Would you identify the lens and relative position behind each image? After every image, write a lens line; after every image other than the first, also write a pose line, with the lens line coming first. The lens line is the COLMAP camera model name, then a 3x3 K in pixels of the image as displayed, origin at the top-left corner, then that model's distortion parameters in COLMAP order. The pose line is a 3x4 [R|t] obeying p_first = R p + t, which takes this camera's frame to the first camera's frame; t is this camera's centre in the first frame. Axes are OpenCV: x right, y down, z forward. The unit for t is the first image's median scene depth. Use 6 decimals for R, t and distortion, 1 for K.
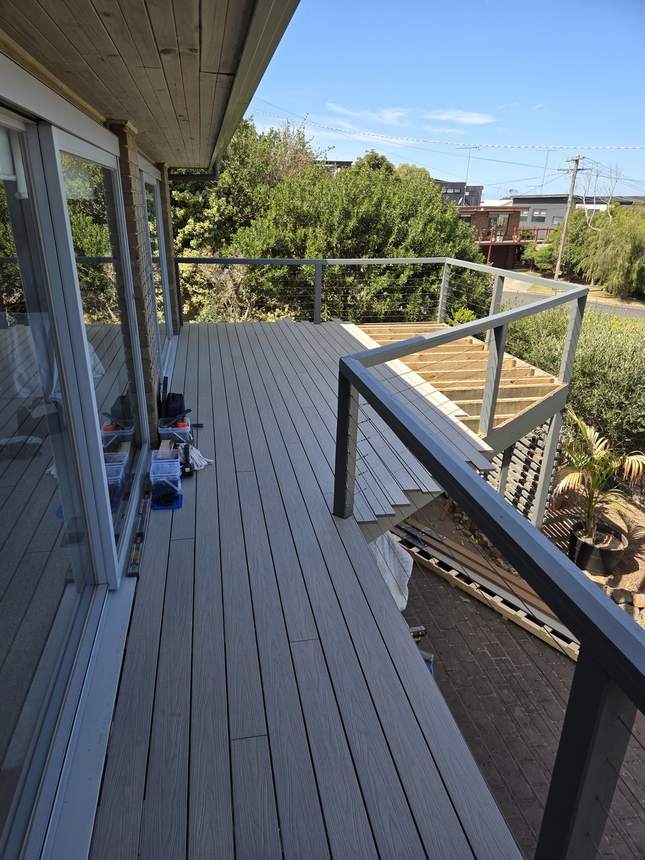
lens RADIAL K [[574.5, 0, 322.5], [0, 574.5, 430.0], [0, 0, 1]] dist [0.086509, -0.064007]
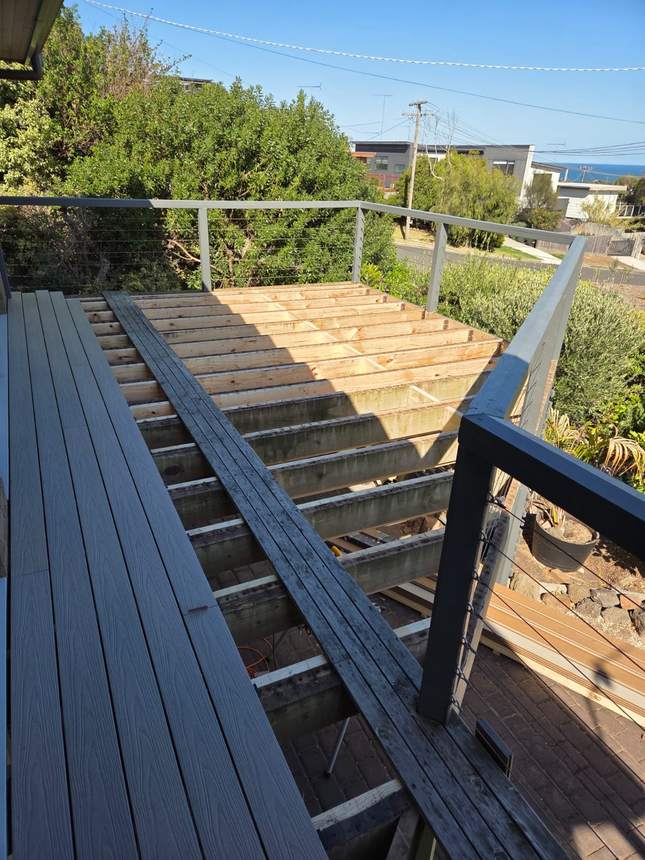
lens RADIAL K [[574.5, 0, 322.5], [0, 574.5, 430.0], [0, 0, 1]] dist [0.086509, -0.064007]
pose [[0.966518, -0.091617, 0.239686, -0.047343], [0.072839, 0.993622, 0.086082, -0.040894], [-0.246044, -0.065741, 0.967027, 0.163165]]
